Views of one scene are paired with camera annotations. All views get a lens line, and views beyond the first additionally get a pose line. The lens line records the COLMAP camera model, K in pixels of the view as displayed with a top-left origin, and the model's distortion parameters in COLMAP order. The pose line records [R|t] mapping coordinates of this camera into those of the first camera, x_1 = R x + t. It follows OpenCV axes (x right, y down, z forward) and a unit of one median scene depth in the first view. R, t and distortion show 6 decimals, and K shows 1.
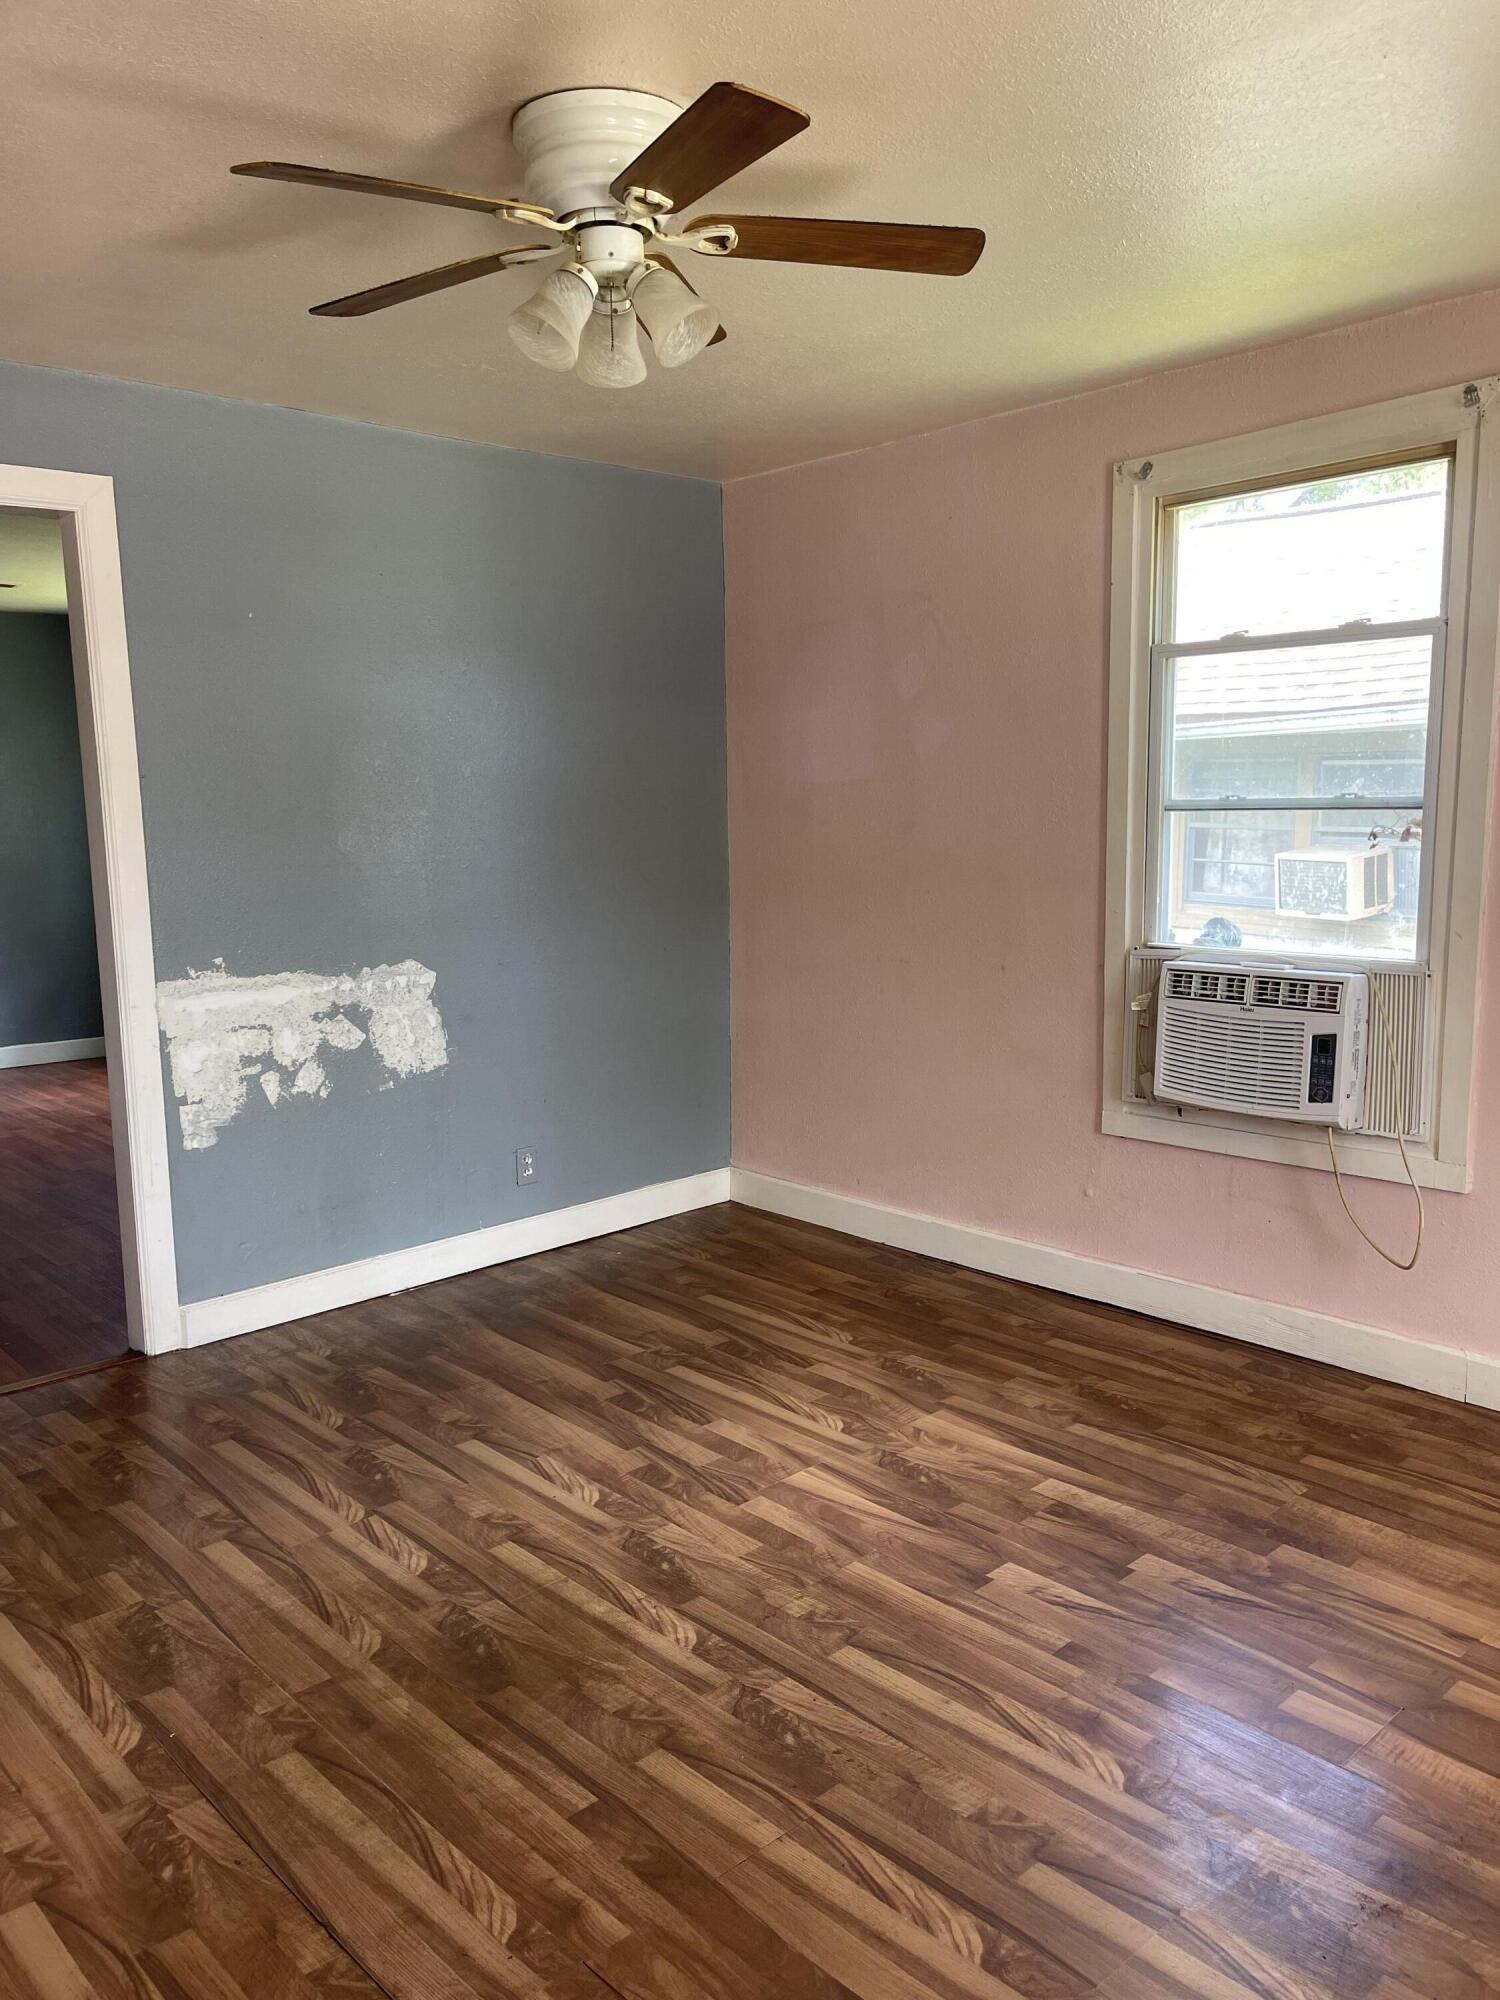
lens RADIAL K [[1495.8, 0, 754.6], [0, 1495.8, 1005.5], [0, 0, 1]] dist [0.066054, -0.096109]
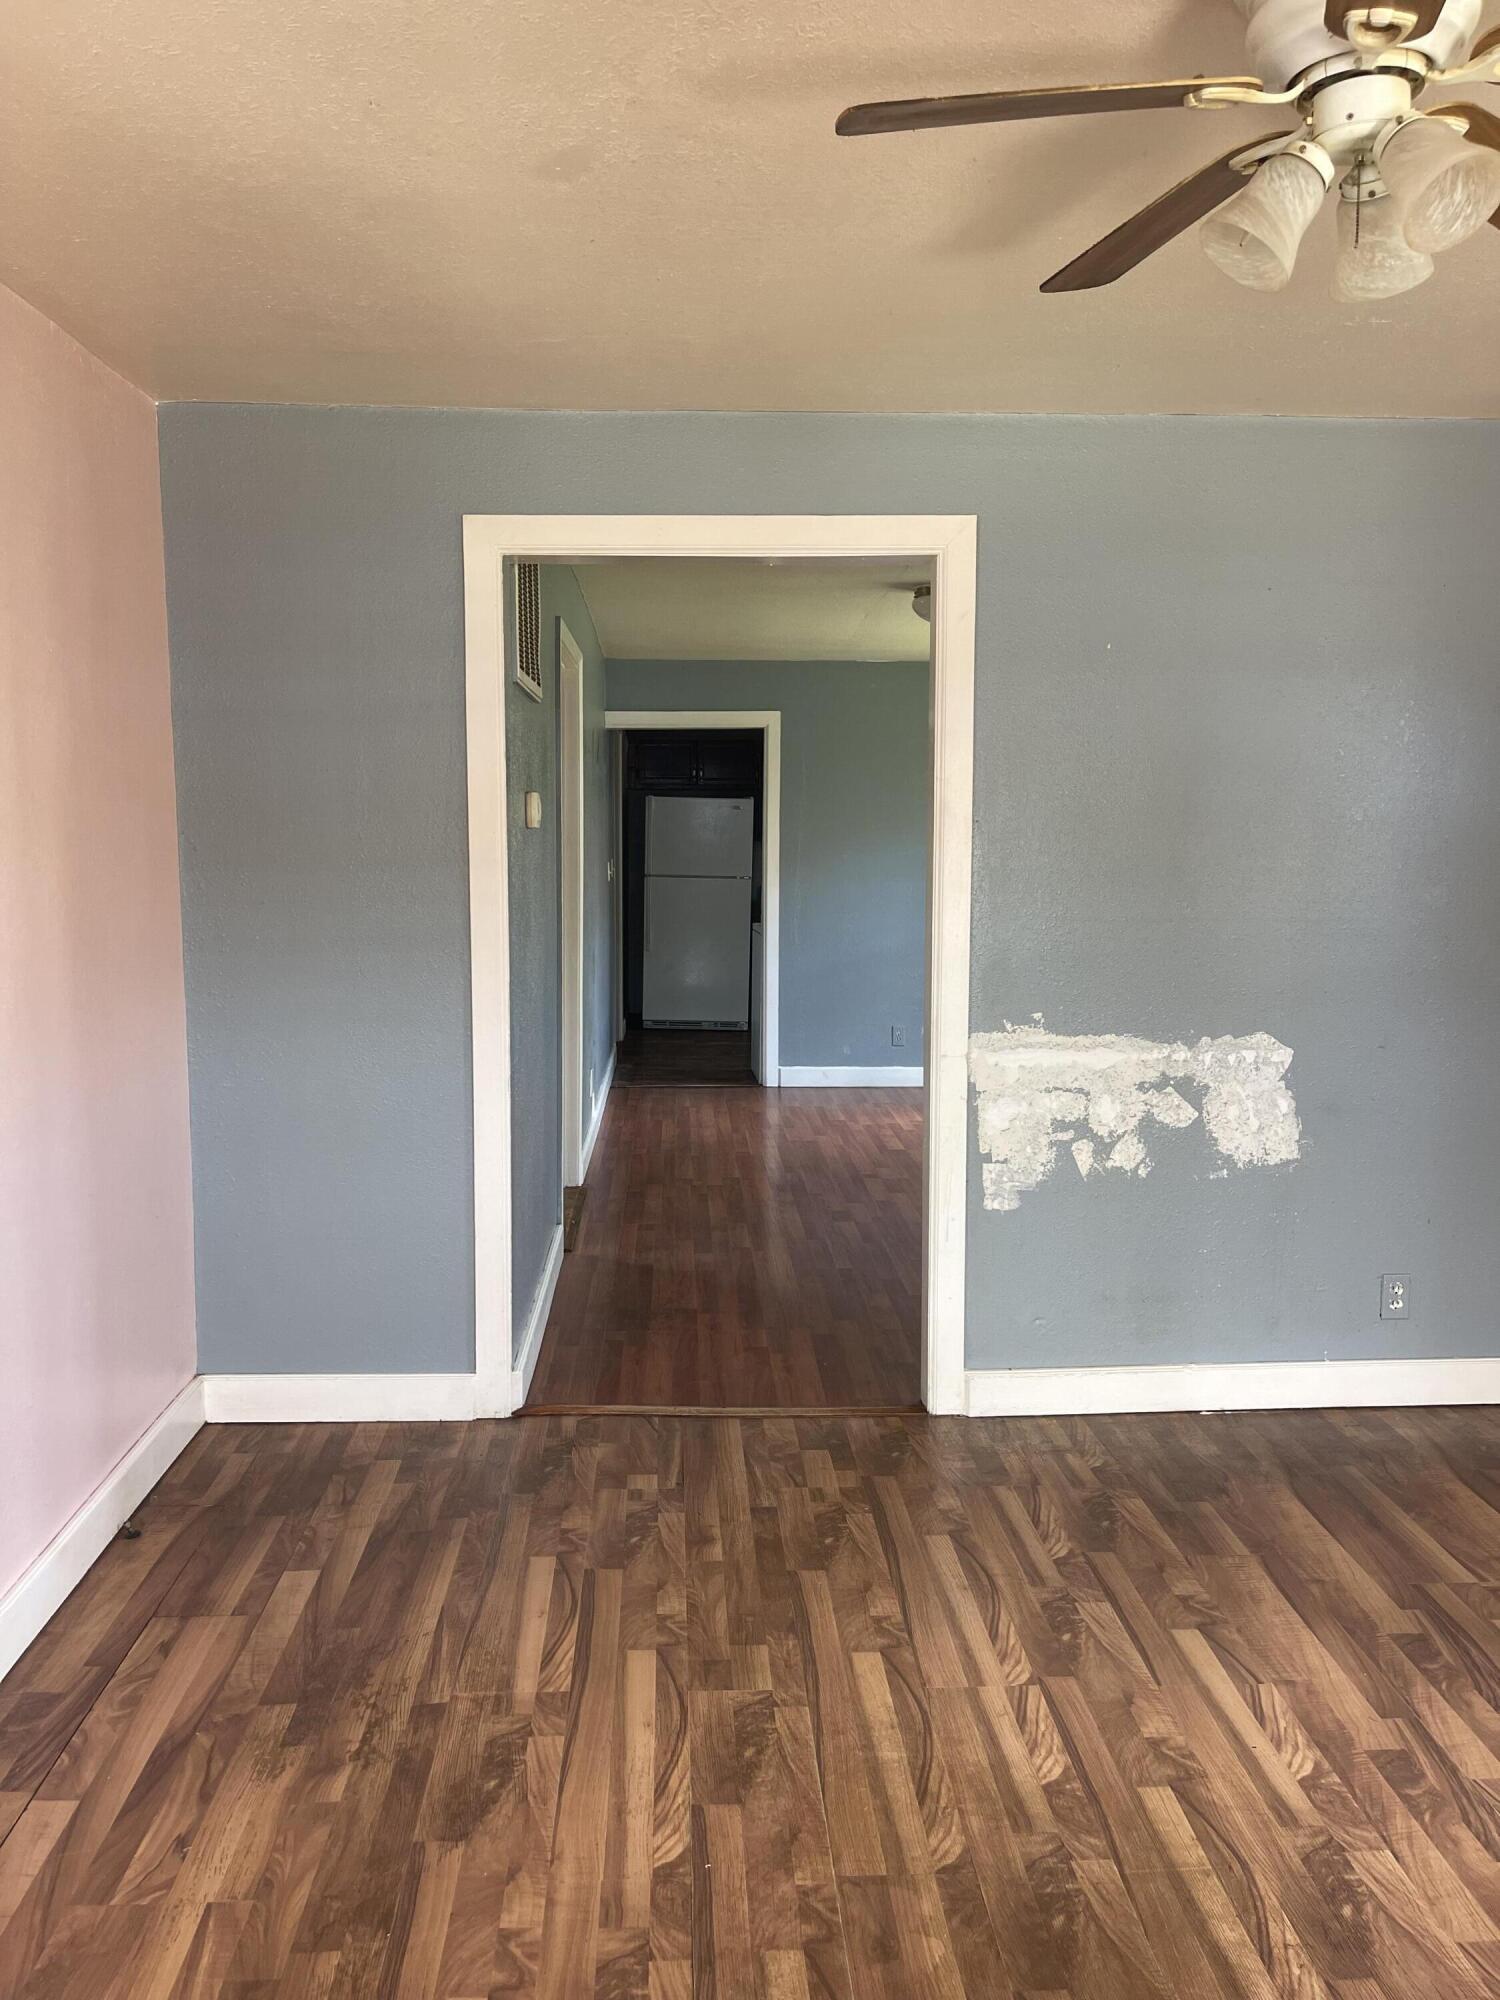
lens RADIAL K [[1495.8, 0, 754.6], [0, 1495.8, 1005.5], [0, 0, 1]] dist [0.066054, -0.096109]
pose [[0.767774, 0.088206, -0.634621, 0.123922], [-0.101163, 0.994743, 0.015871, -0.040062], [0.632685, 0.052015, 0.772661, 0.196954]]
